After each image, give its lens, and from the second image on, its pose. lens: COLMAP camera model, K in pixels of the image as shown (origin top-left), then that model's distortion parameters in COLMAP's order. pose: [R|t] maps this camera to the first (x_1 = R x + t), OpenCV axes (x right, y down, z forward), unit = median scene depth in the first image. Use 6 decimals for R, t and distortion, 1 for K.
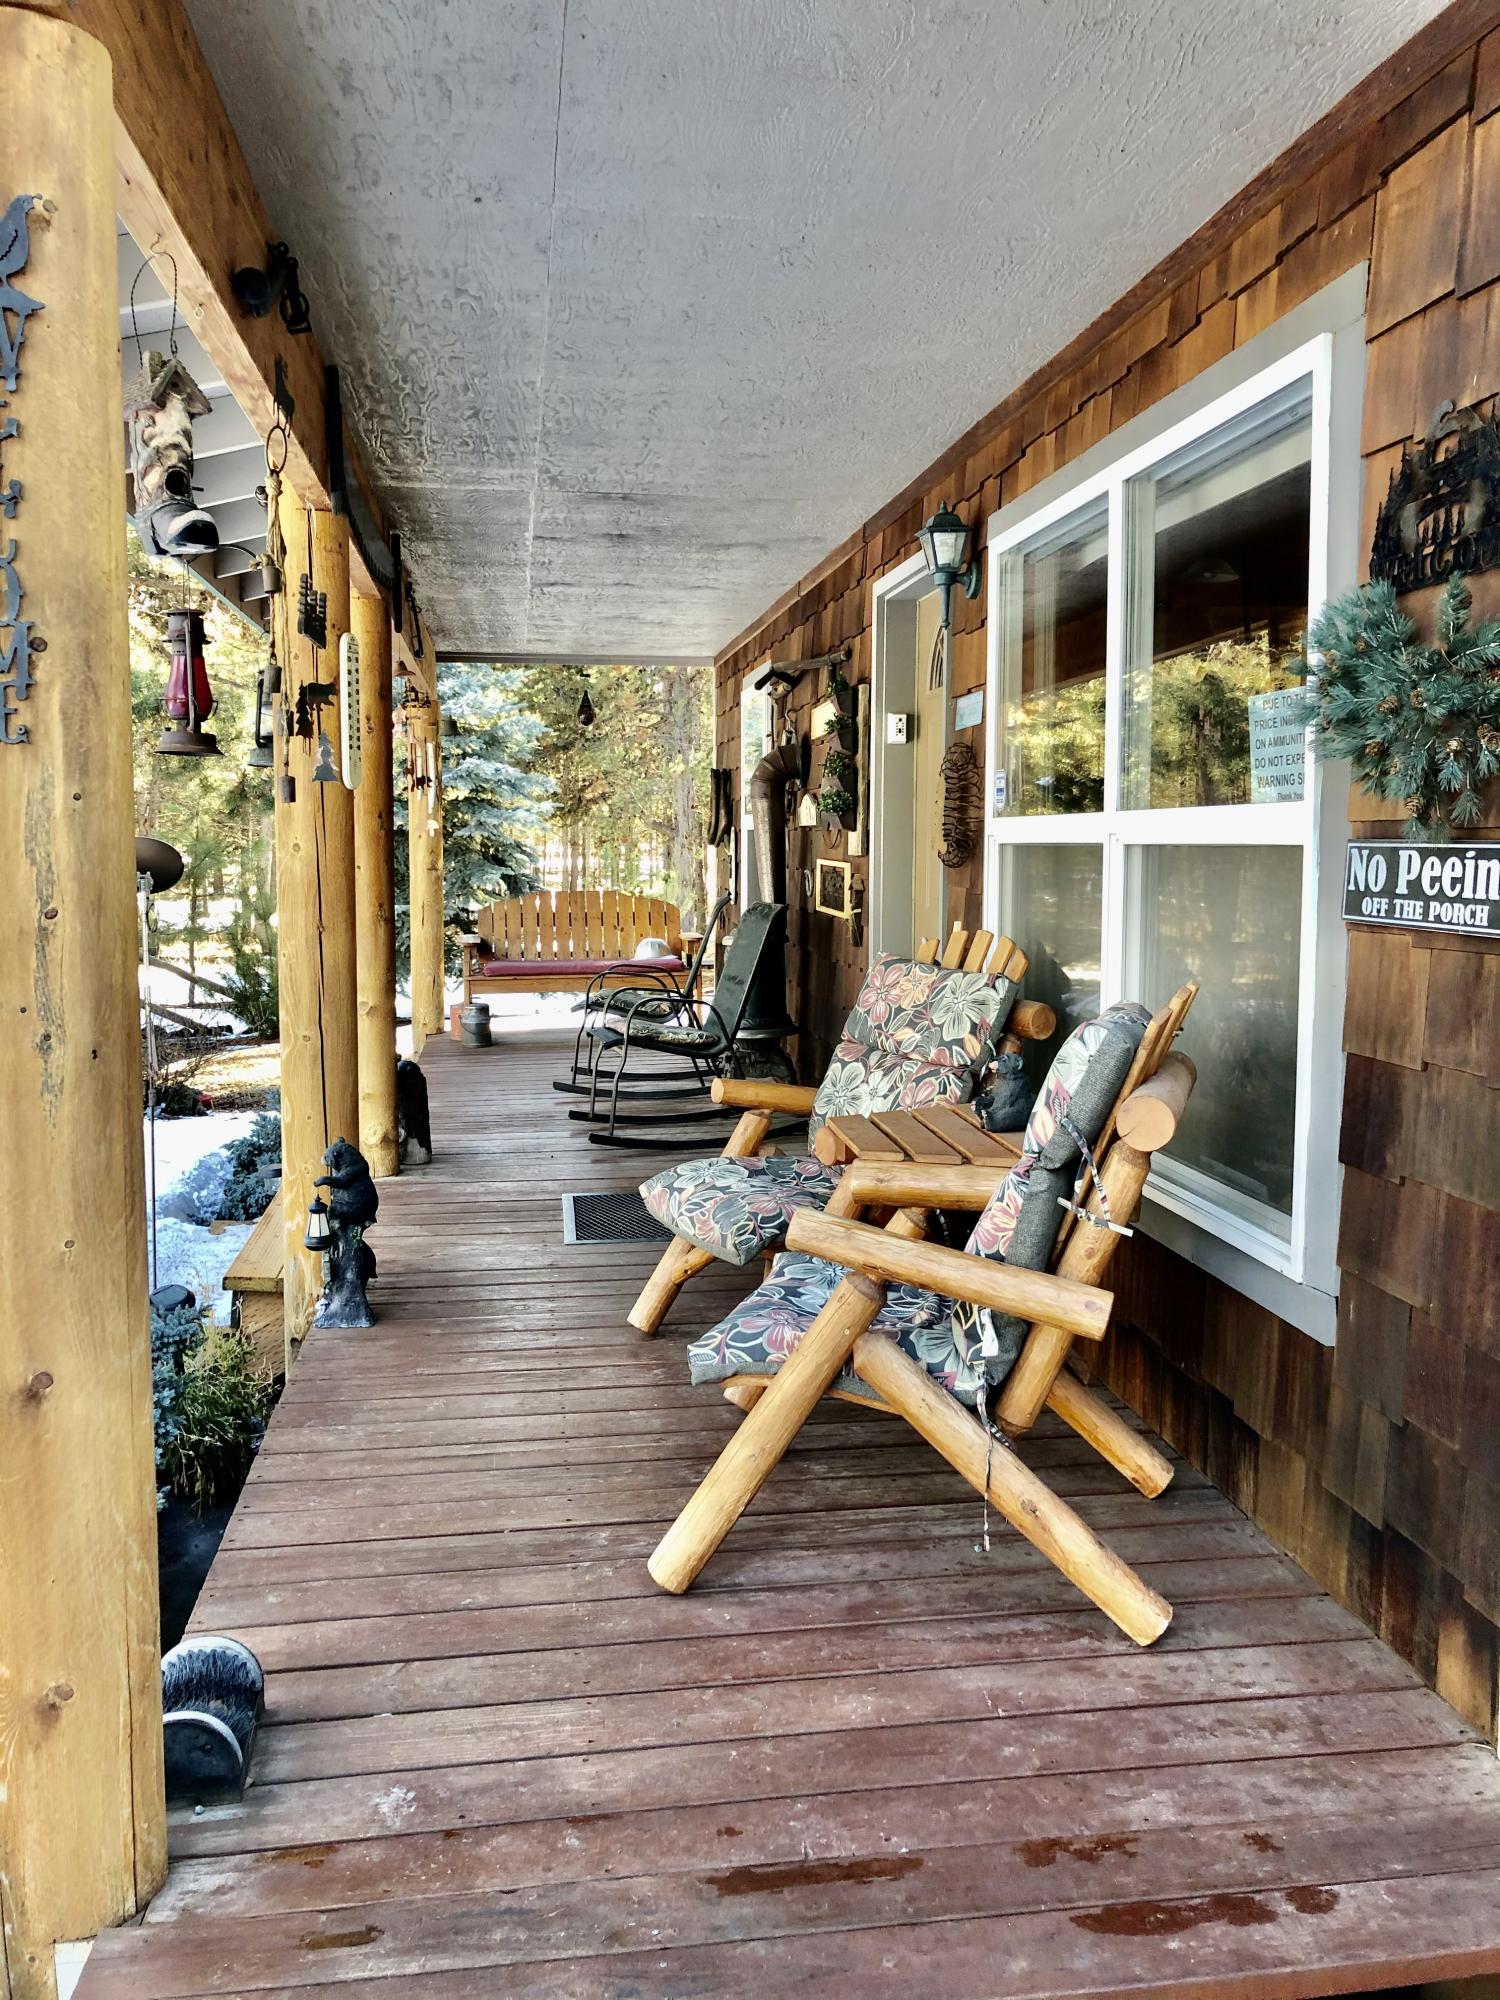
lens RADIAL K [[1623.8, 0, 750.1], [0, 1623.8, 983.5], [0, 0, 1]] dist [0.032302, -0.030322]
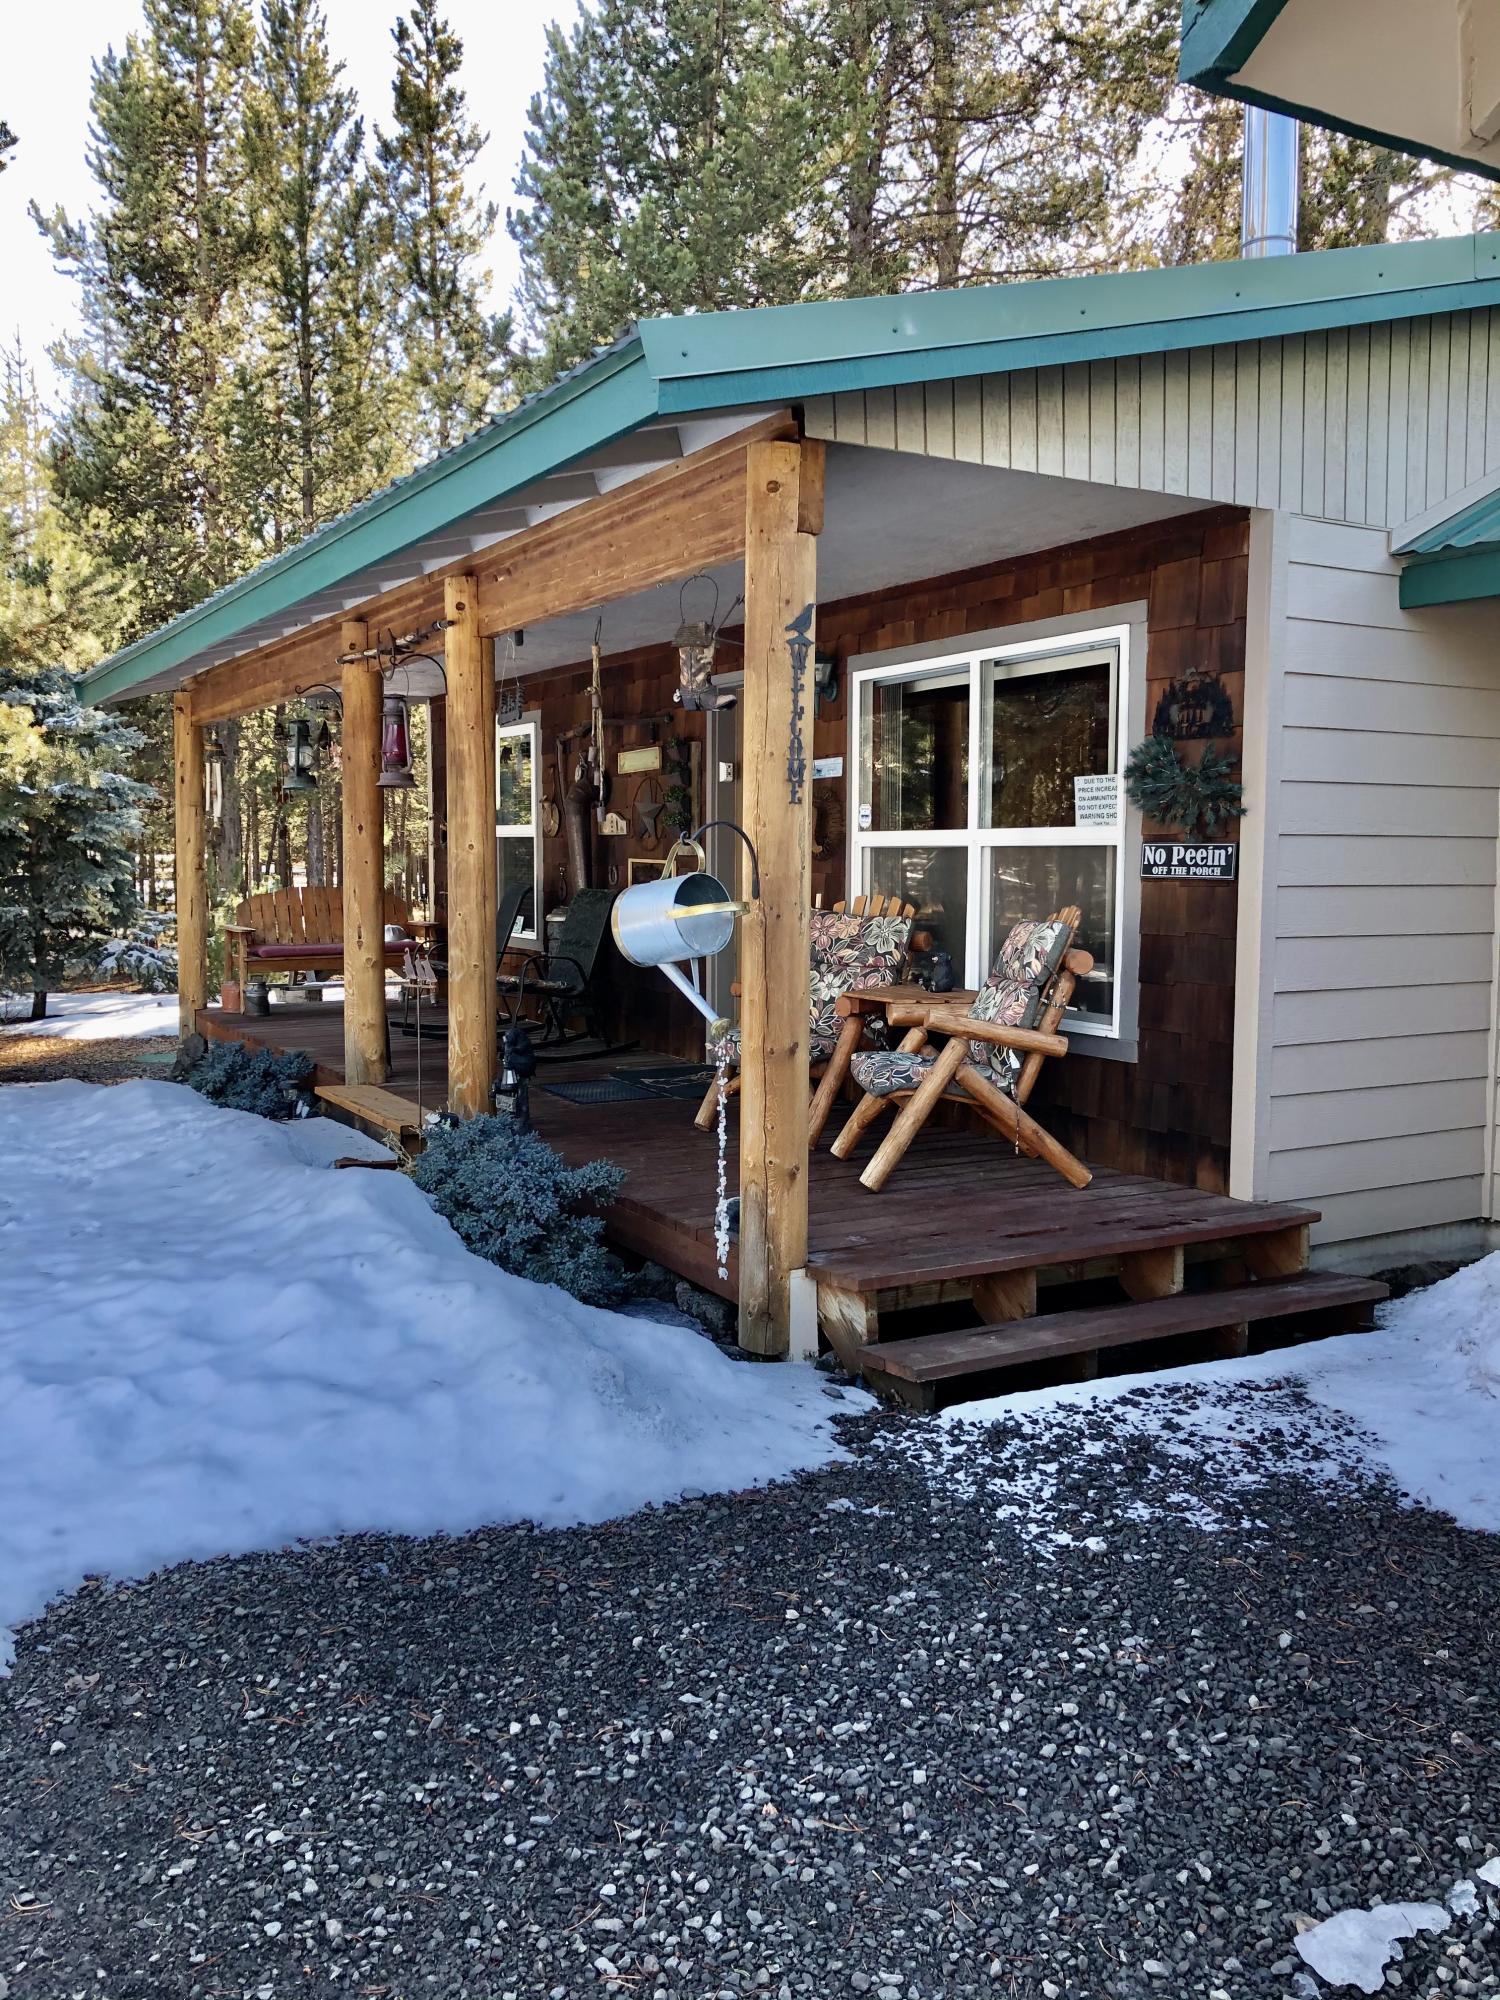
lens RADIAL K [[1623.8, 0, 749.2], [0, 1623.8, 1008.9], [0, 0, 1]] dist [0.032302, -0.030322]
pose [[0.931628, -0.027672, 0.362360, -1.014633], [0.025531, 0.999617, 0.010696, 0.111259], [-0.362517, -0.000714, 0.931977, -0.975149]]
